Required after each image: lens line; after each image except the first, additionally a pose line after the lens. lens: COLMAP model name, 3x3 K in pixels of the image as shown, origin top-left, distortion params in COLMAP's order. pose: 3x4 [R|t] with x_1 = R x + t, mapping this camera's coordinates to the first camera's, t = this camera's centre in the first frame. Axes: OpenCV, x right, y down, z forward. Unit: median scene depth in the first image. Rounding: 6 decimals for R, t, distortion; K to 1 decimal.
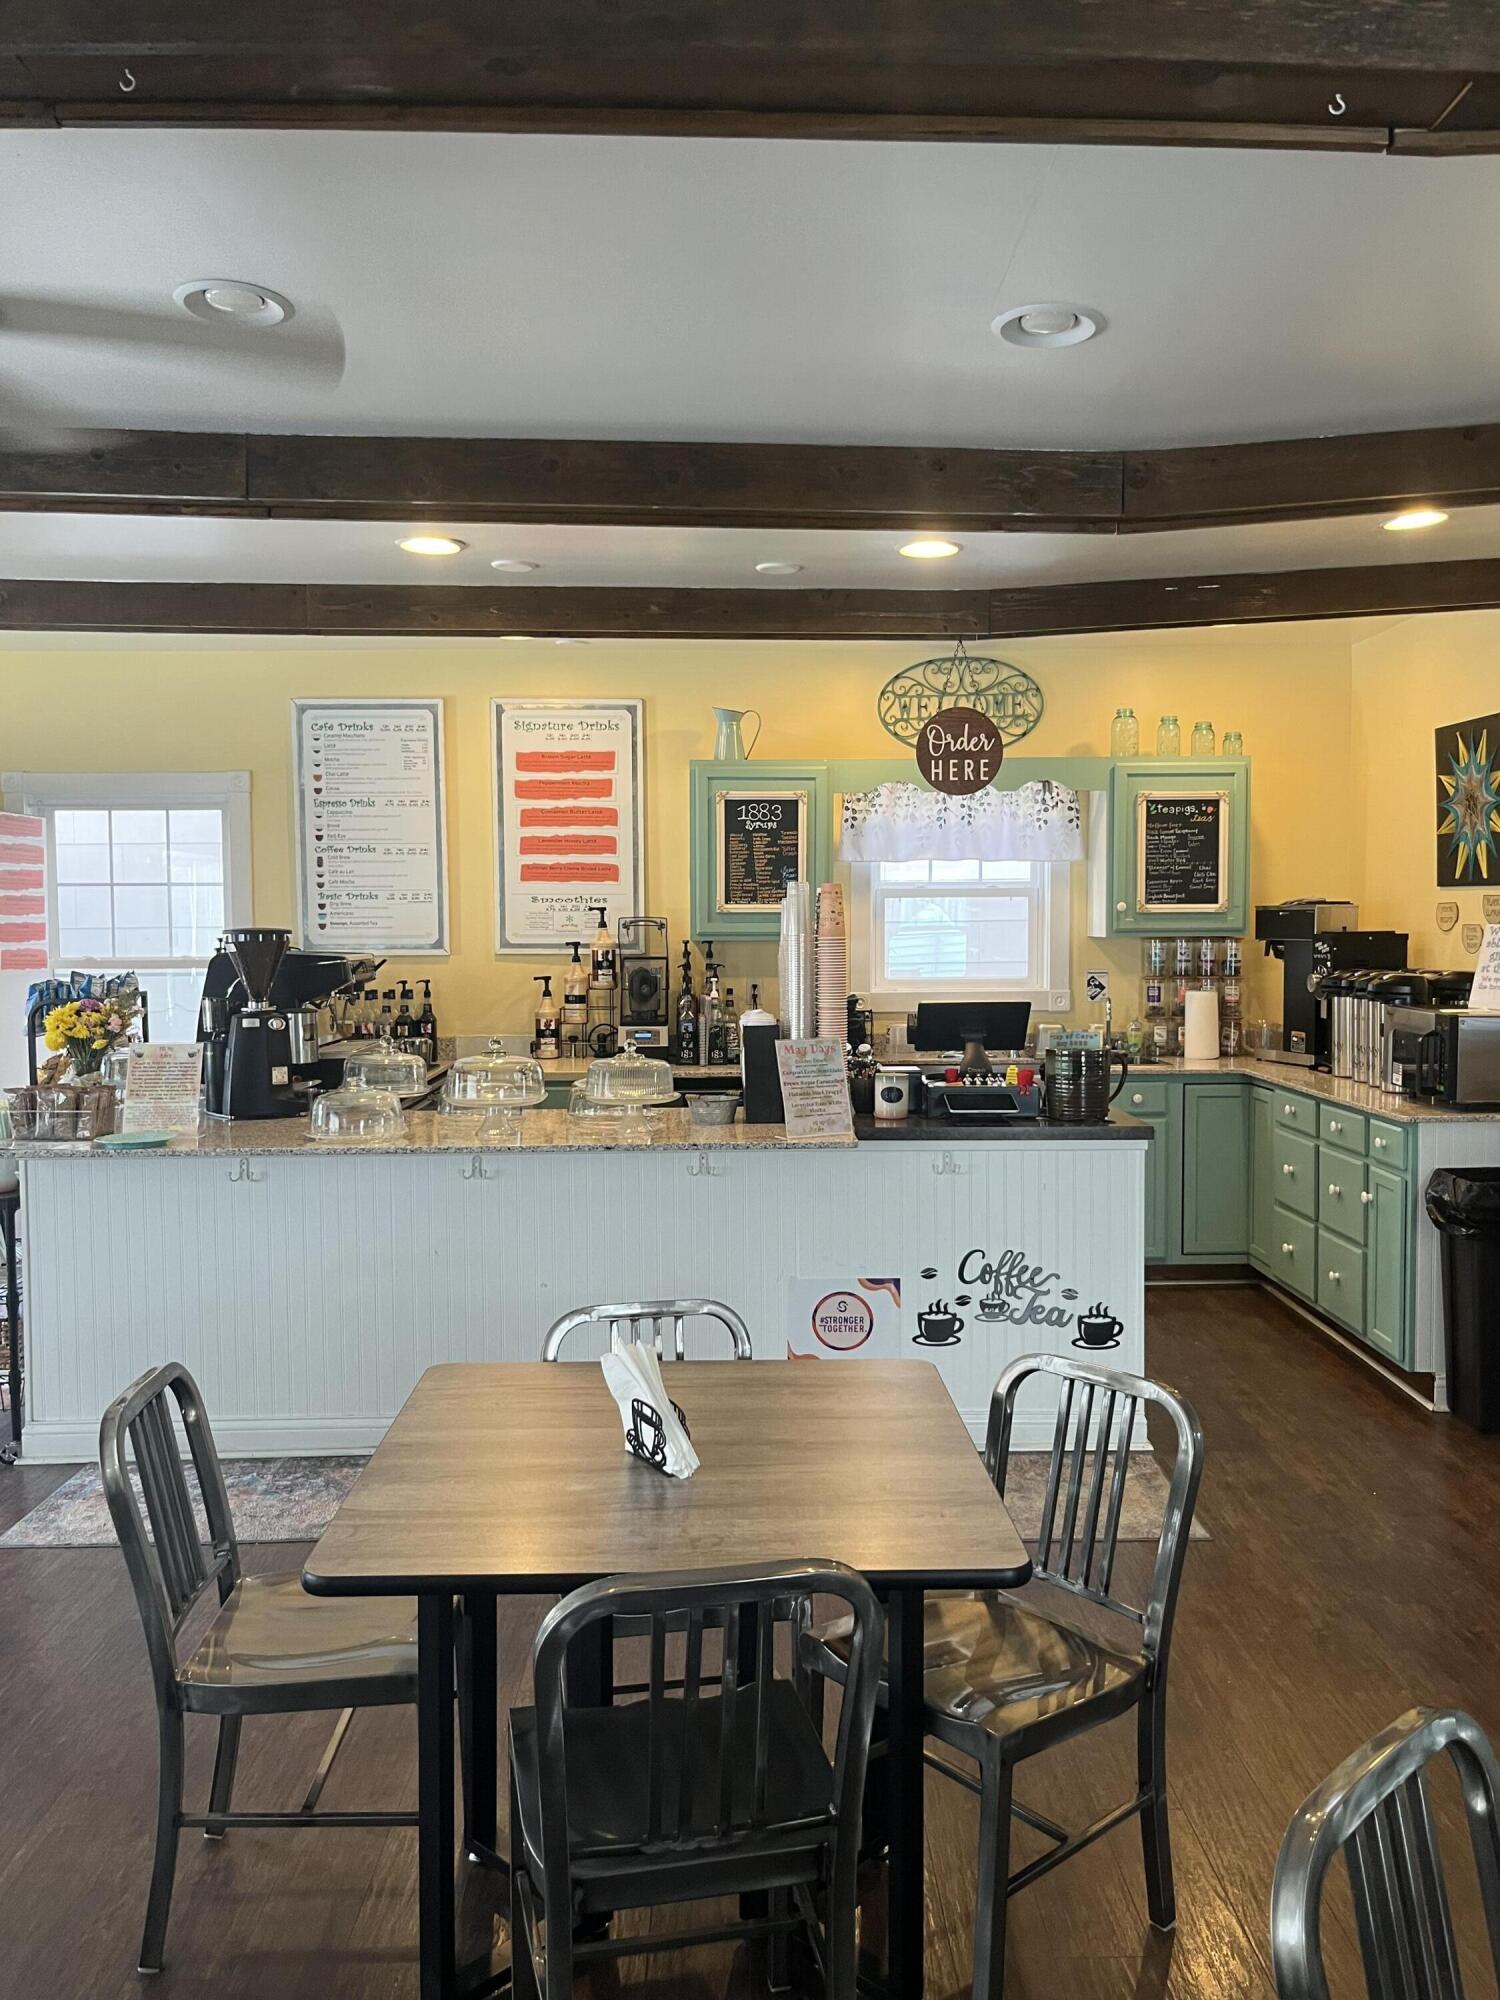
lens RADIAL K [[1555.2, 0, 750.0], [0, 1555.2, 1000.0], [0, 0, 1]] dist [0.169341, -0.473994]
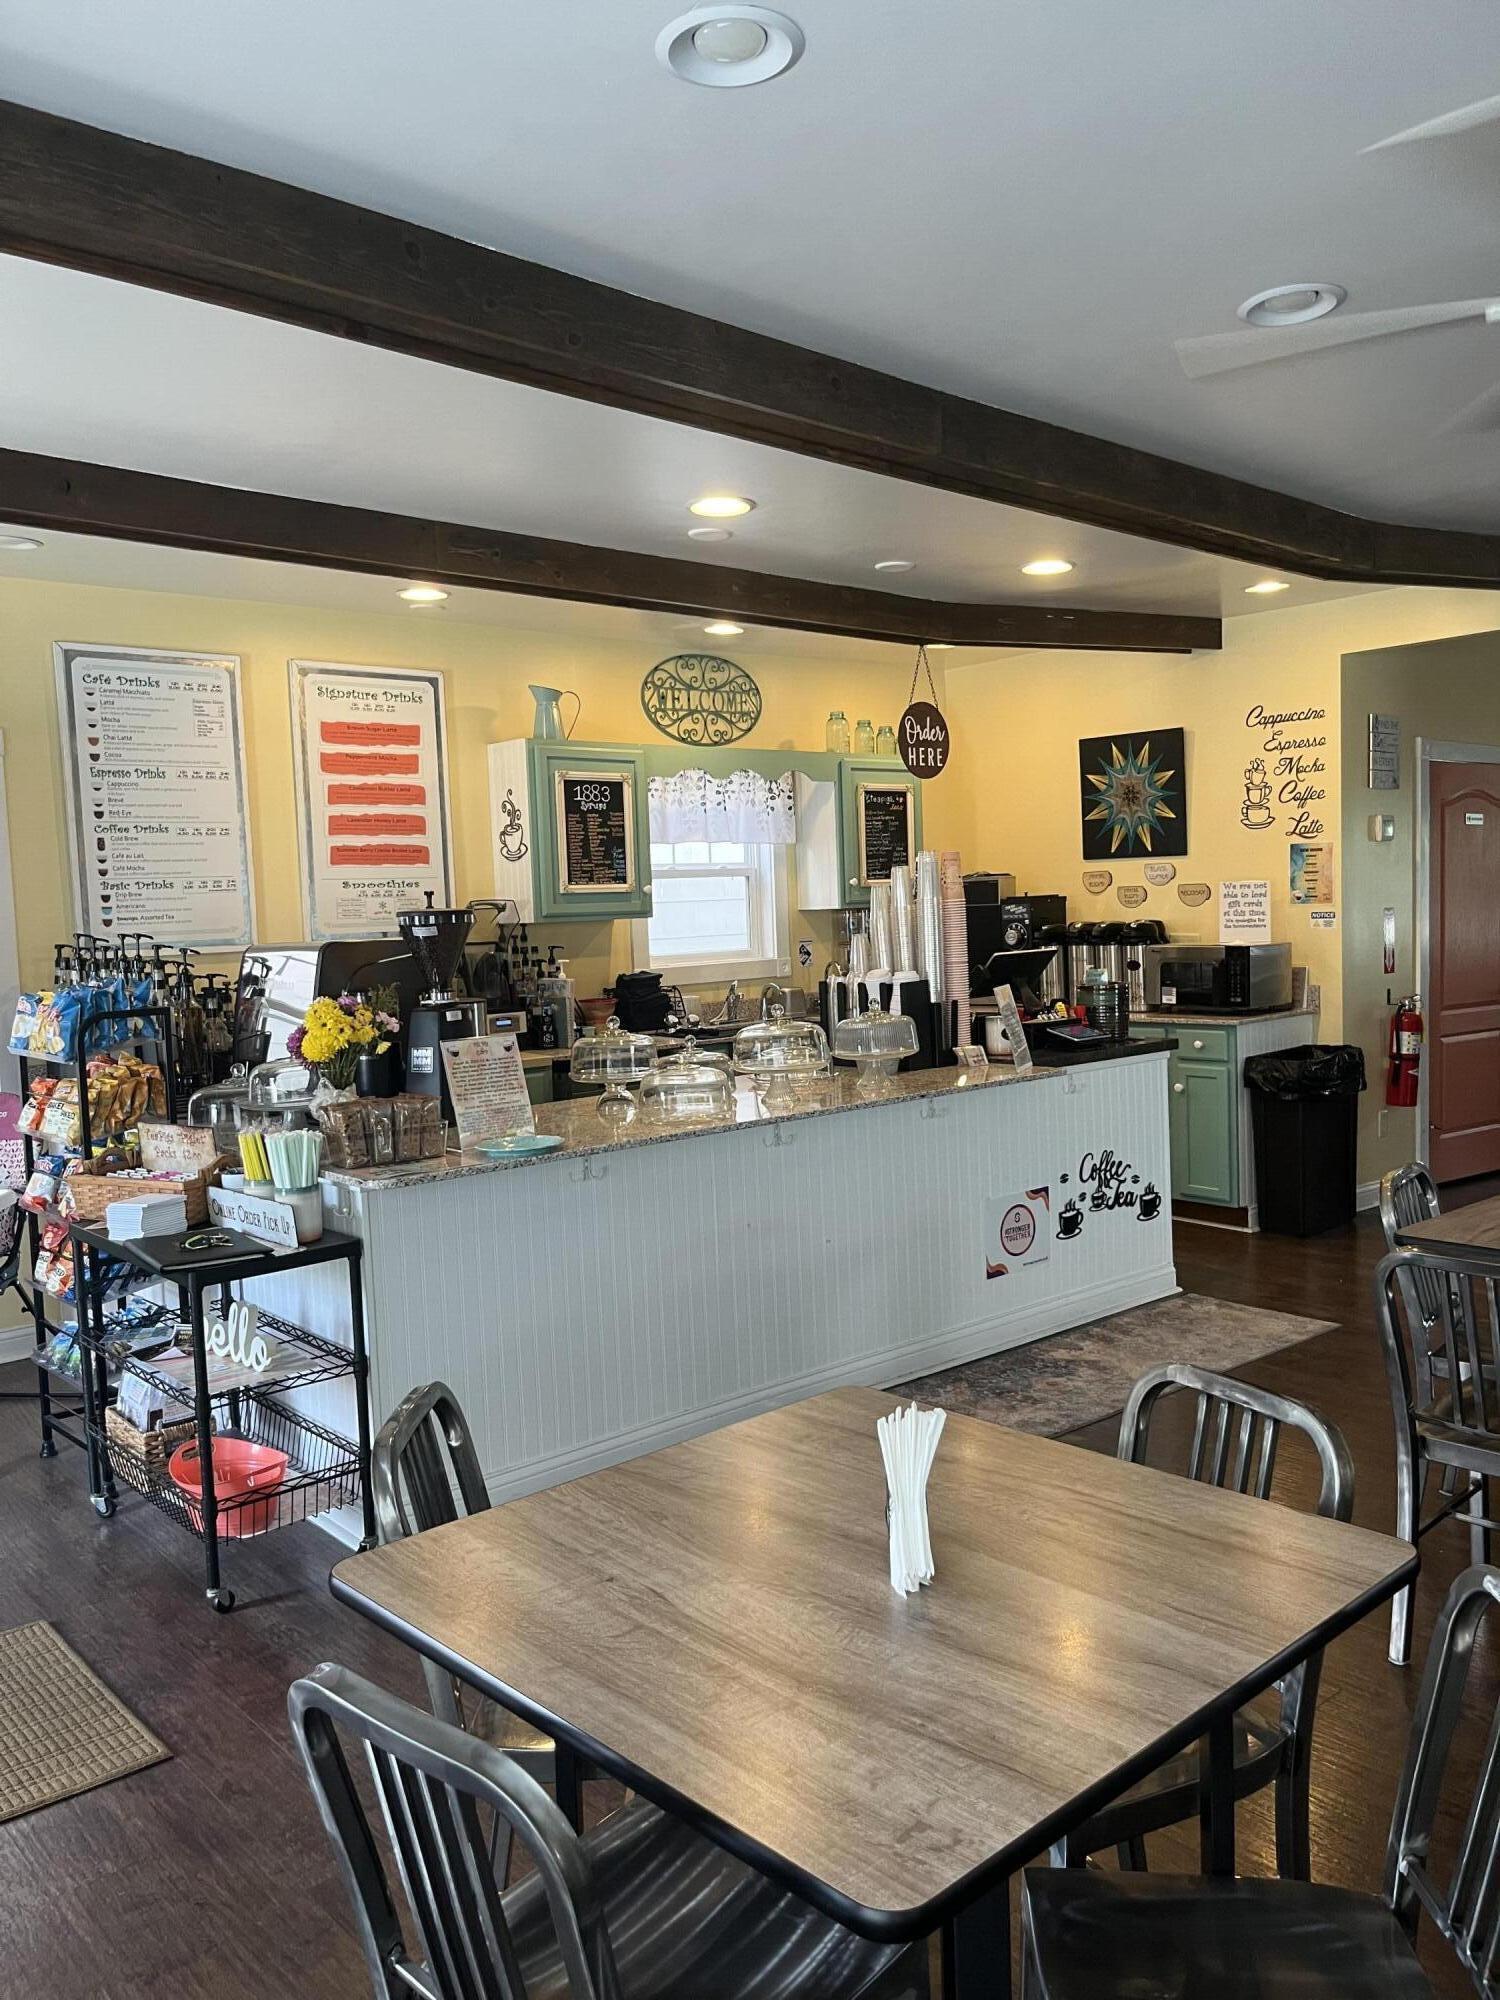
lens RADIAL K [[1528.9, 0, 750.6], [0, 1528.9, 1014.5], [0, 0, 1]] dist [0.074343, -0.126815]
pose [[0.769293, -0.071611, 0.634870, -0.532136], [0.067366, 0.997251, 0.030857, -0.001219], [-0.635335, 0.019031, 0.772002, 0.165144]]
